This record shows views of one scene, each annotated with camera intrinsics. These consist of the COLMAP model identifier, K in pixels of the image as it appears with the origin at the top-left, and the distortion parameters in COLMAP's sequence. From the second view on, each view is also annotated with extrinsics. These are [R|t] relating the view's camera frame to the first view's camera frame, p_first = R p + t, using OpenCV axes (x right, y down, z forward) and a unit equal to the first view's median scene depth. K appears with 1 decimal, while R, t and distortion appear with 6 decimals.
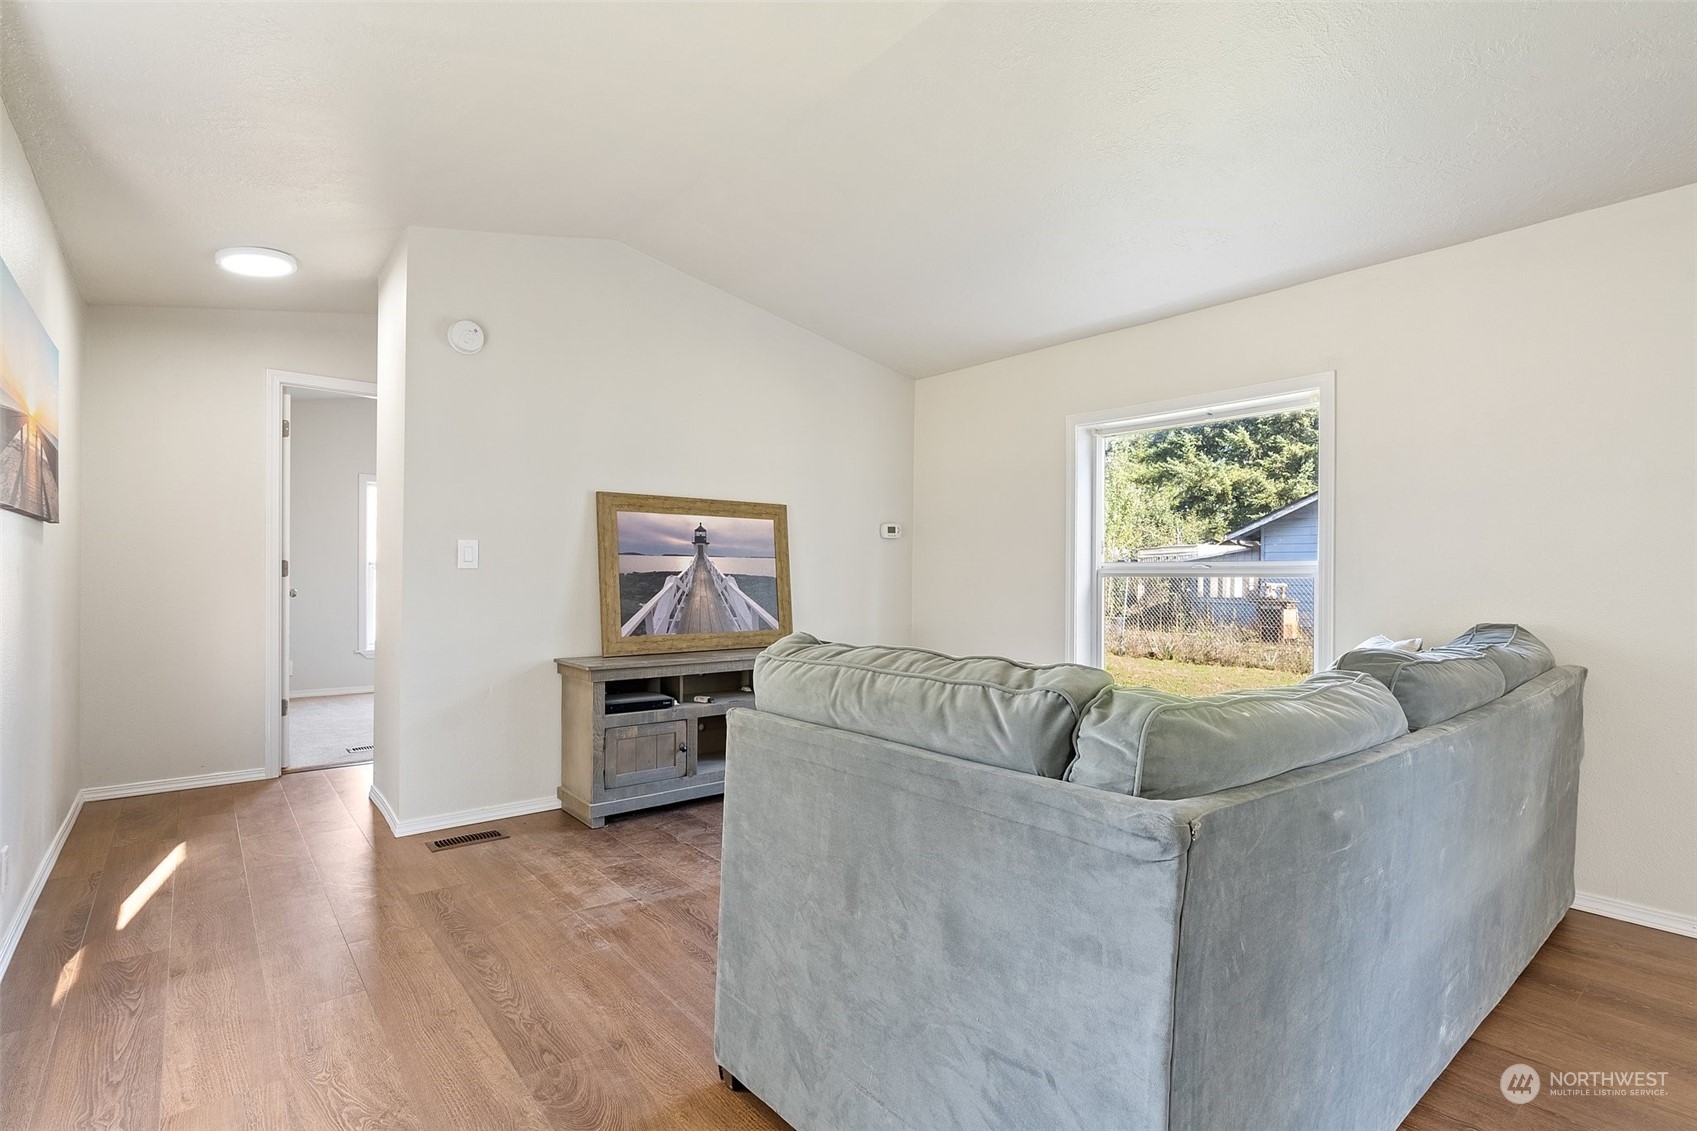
lens RADIAL K [[762.4, 0, 848.5], [0, 762.4, 565.5], [0, 0, 1]] dist [-0.003254, 0.000129]
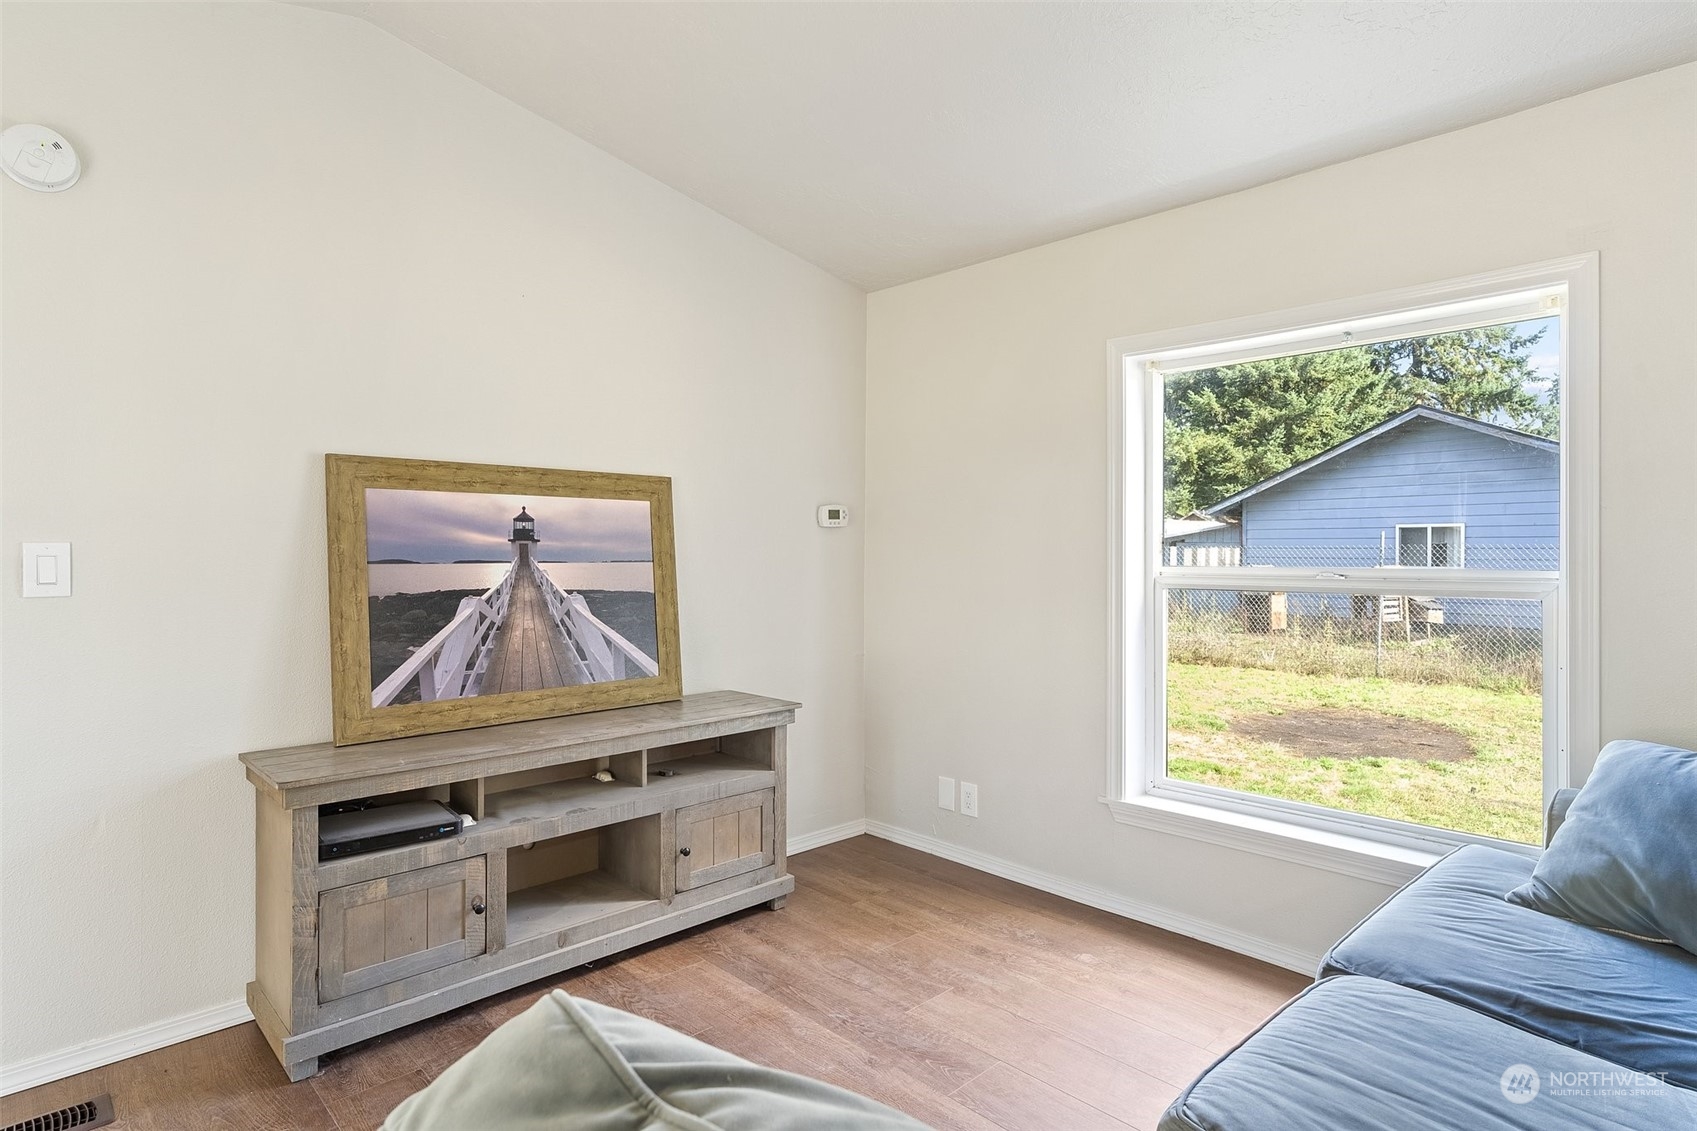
lens RADIAL K [[885.2, 0, 851.1], [0, 885.2, 547.9], [0, 0, 1]] dist [0.004793, 0.001478]
pose [[0.995845, -0.004332, 0.090956, 0.000368], [0.003979, 0.999984, 0.004065, -0.025729], [-0.090972, -0.003687, 0.995847, 0.281775]]
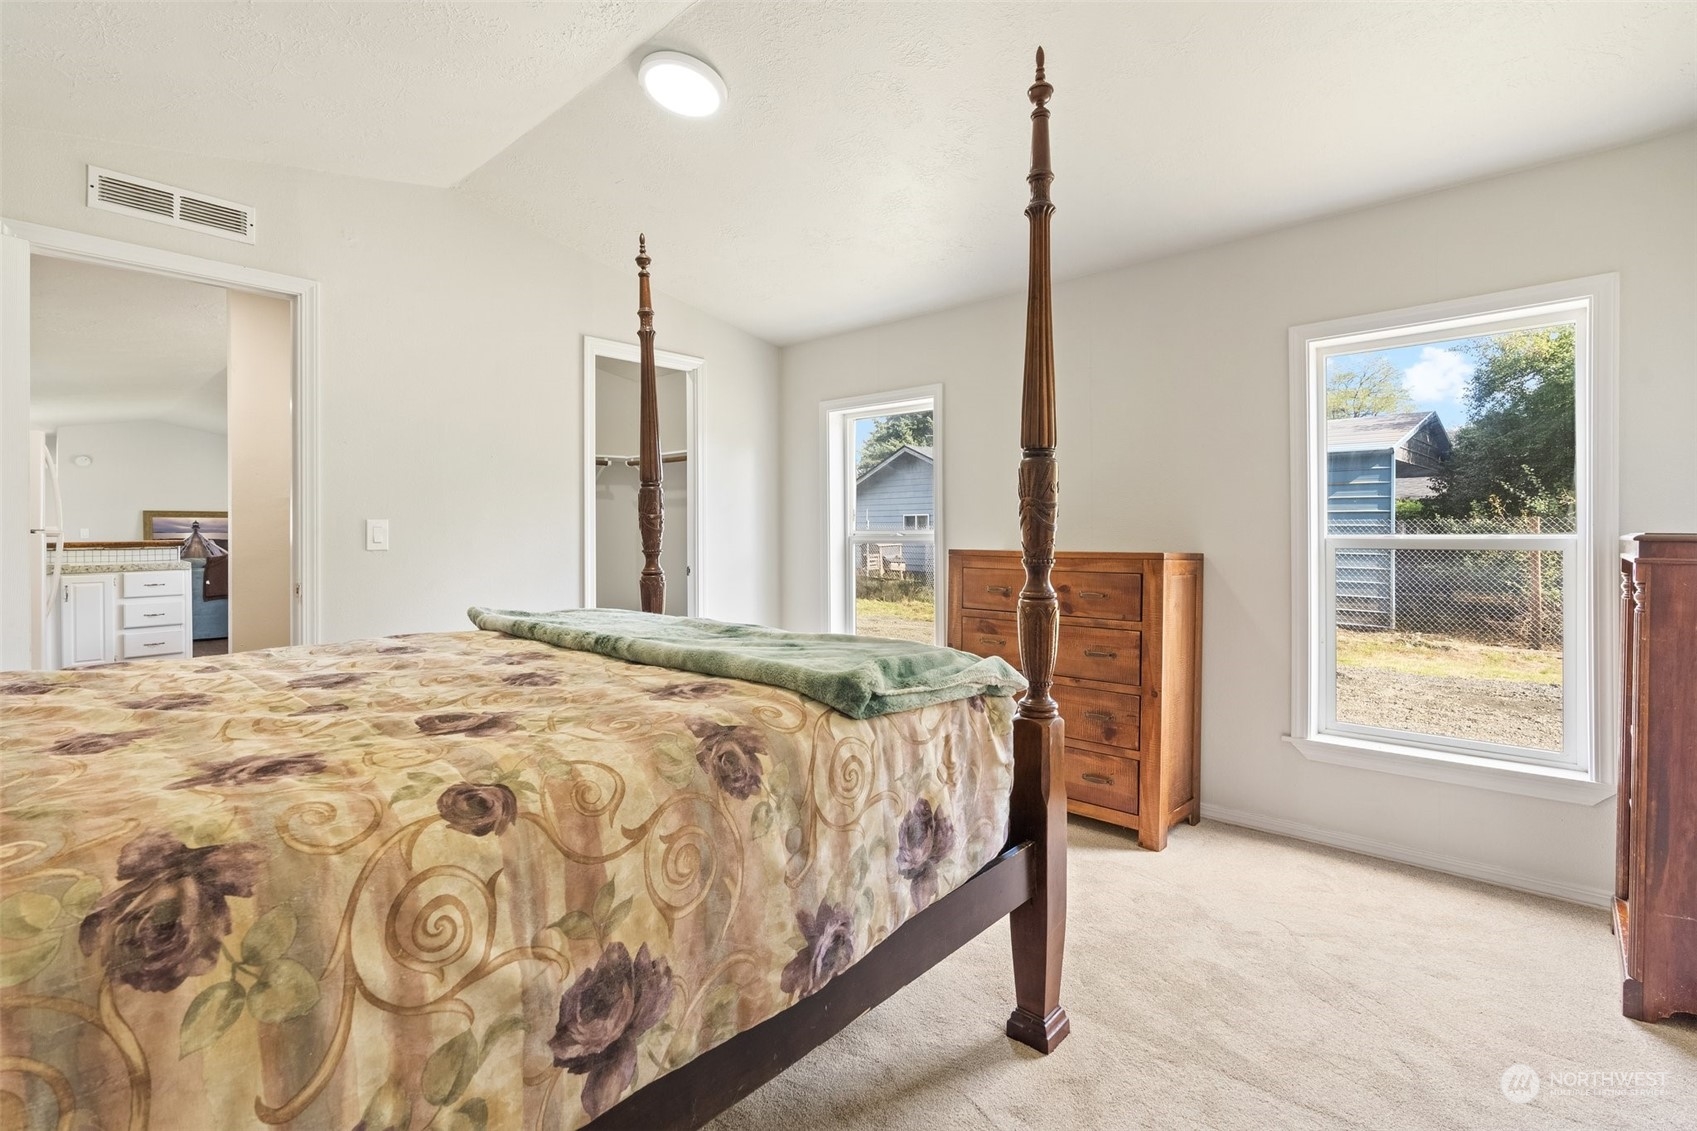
lens RADIAL K [[748.5, 0, 845.8], [0, 748.5, 529.5], [0, 0, 1]] dist [-0.003366, -0.000287]
pose [[0.983217, -0.008995, 0.182216, 1.622237], [0.008206, 0.999953, 0.005085, -0.017889], [-0.182254, -0.003504, 0.983245, -2.066720]]
